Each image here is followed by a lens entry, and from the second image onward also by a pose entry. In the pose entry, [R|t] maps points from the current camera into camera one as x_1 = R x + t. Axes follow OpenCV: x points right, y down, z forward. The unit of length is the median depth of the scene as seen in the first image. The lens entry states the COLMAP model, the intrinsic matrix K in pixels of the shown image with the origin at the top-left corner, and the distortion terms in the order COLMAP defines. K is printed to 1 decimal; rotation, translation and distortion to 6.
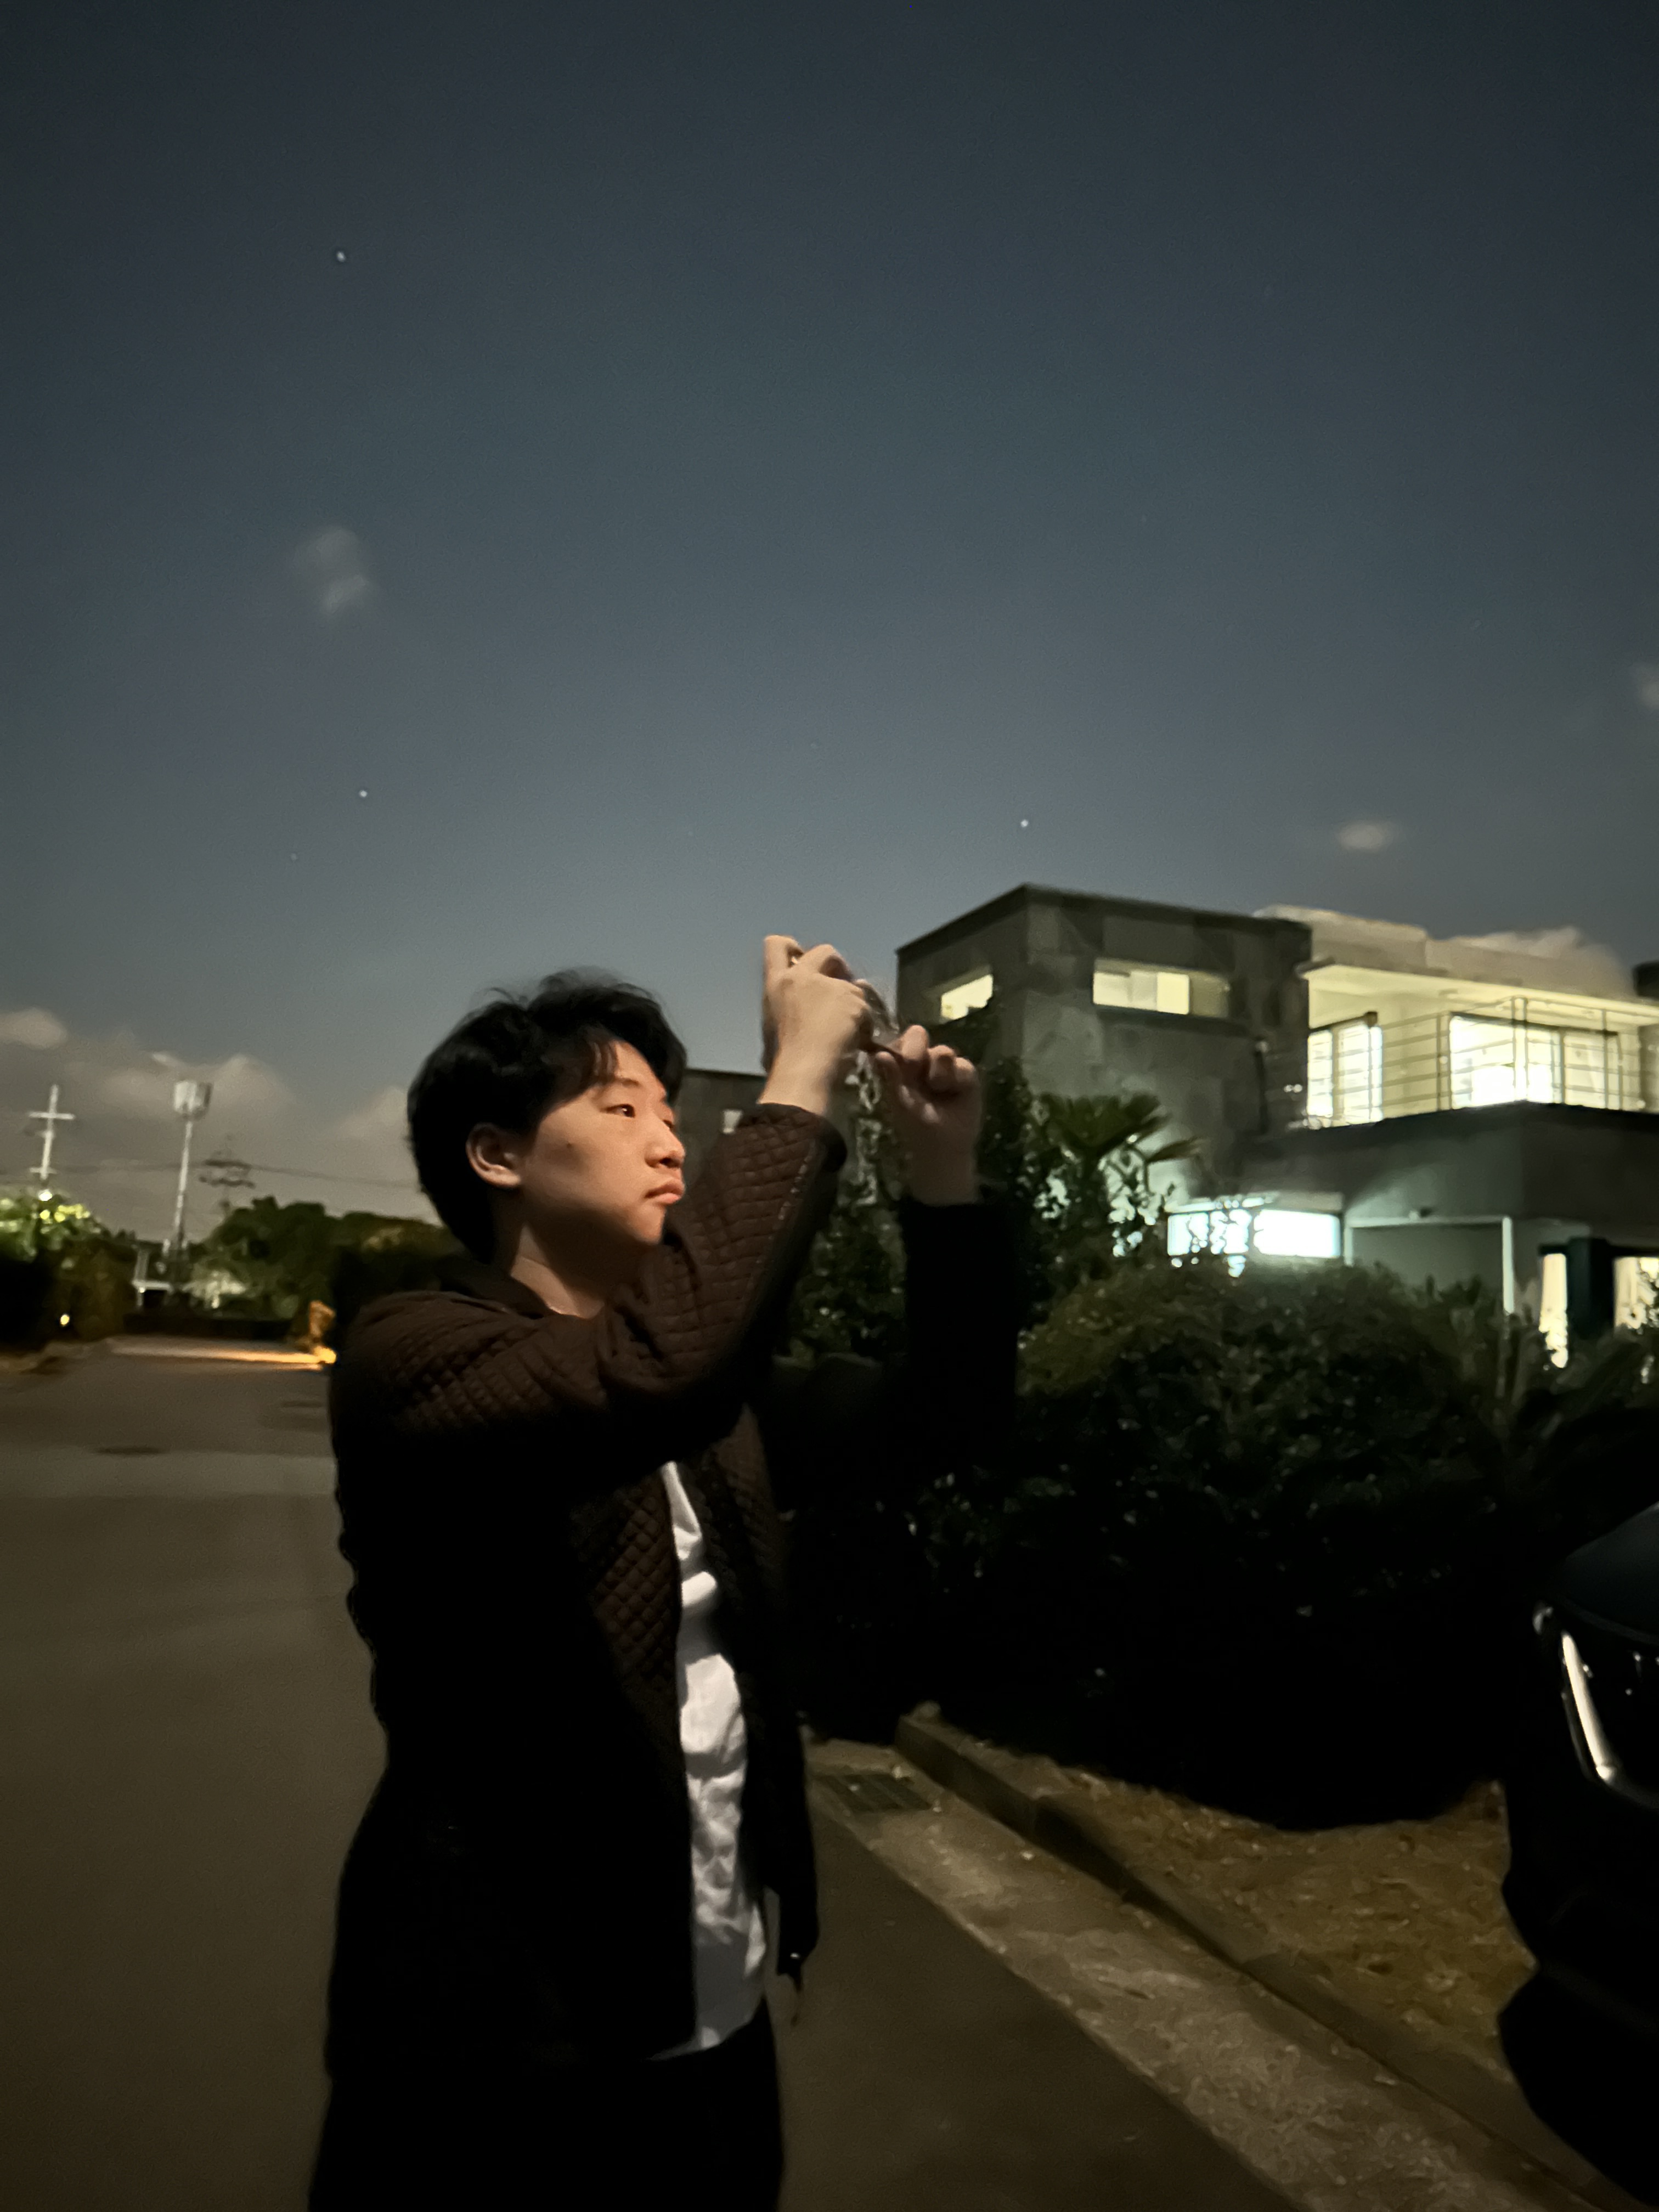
lens RADIAL K [[1645.0, 0, 837.7], [0, 1645.0, 1051.5], [0, 0, 1]] dist [0.133306, -0.200141]
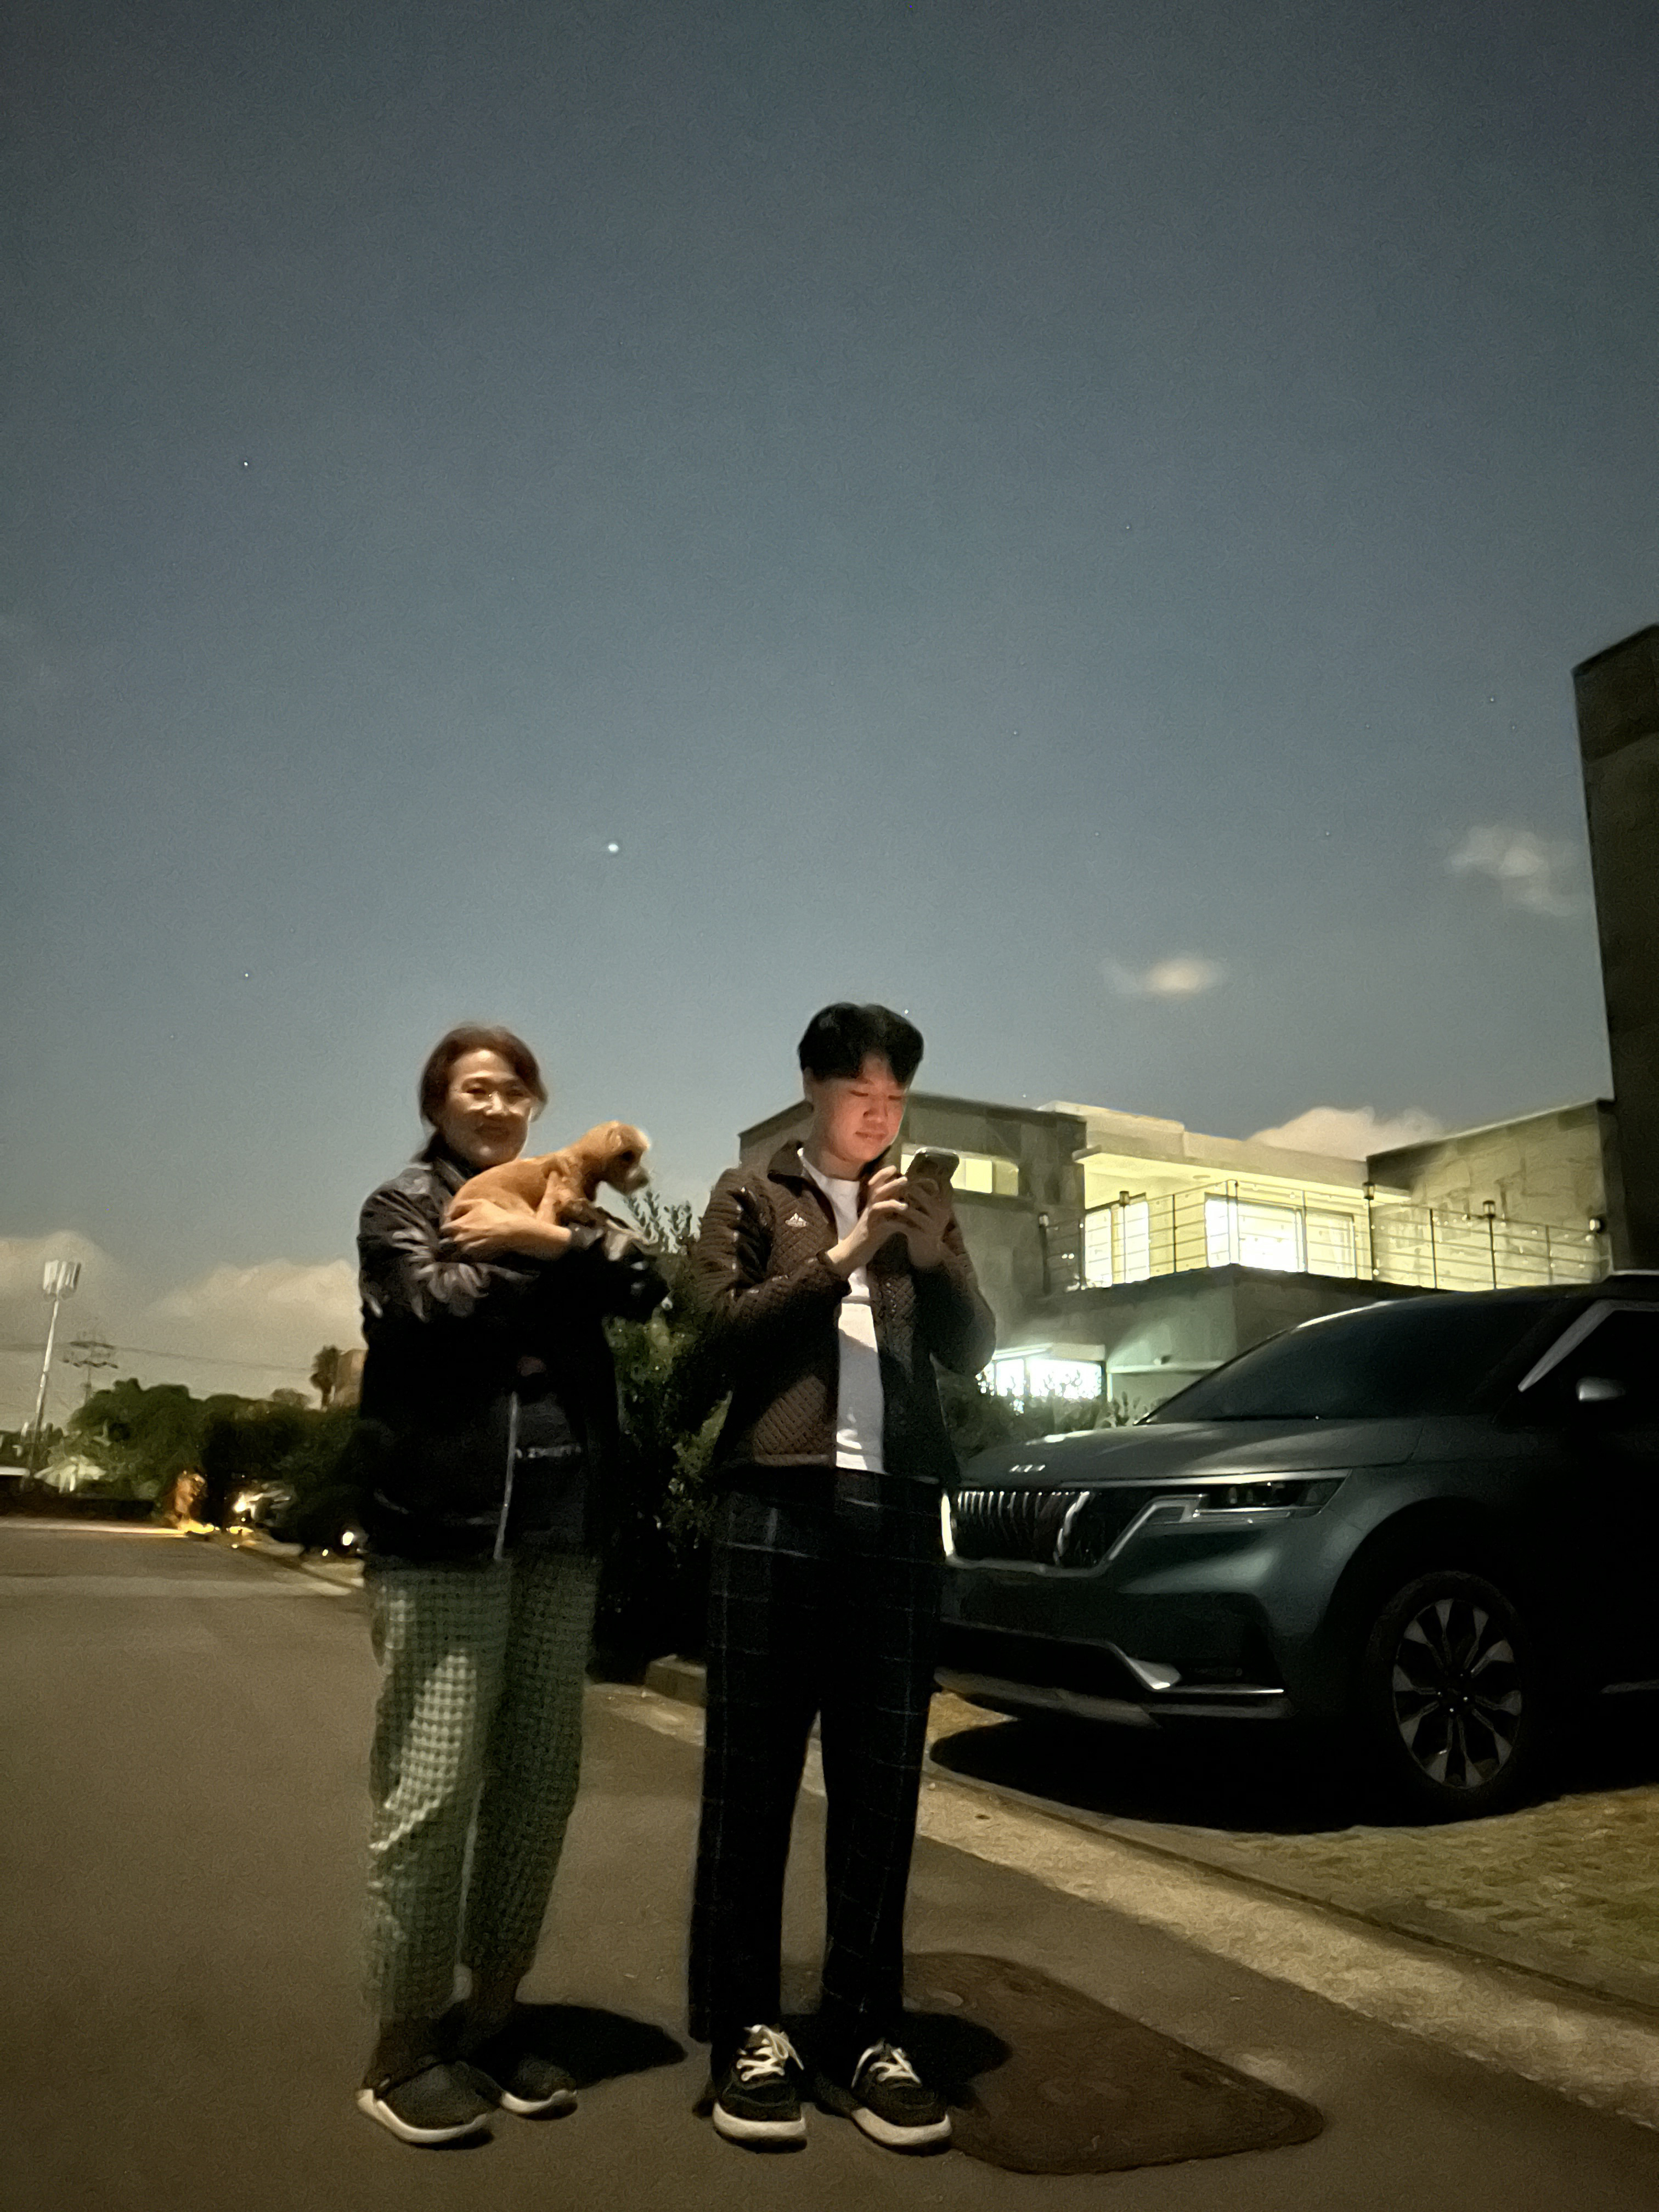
lens RADIAL K [[1645.0, 0, 837.7], [0, 1645.0, 1051.5], [0, 0, 1]] dist [0.133306, -0.200141]
pose [[0.997636, 0.015733, 0.066899, 0.027034], [-0.008191, 0.993726, -0.111544, 0.009341], [-0.068235, 0.110732, 0.991505, -0.161705]]
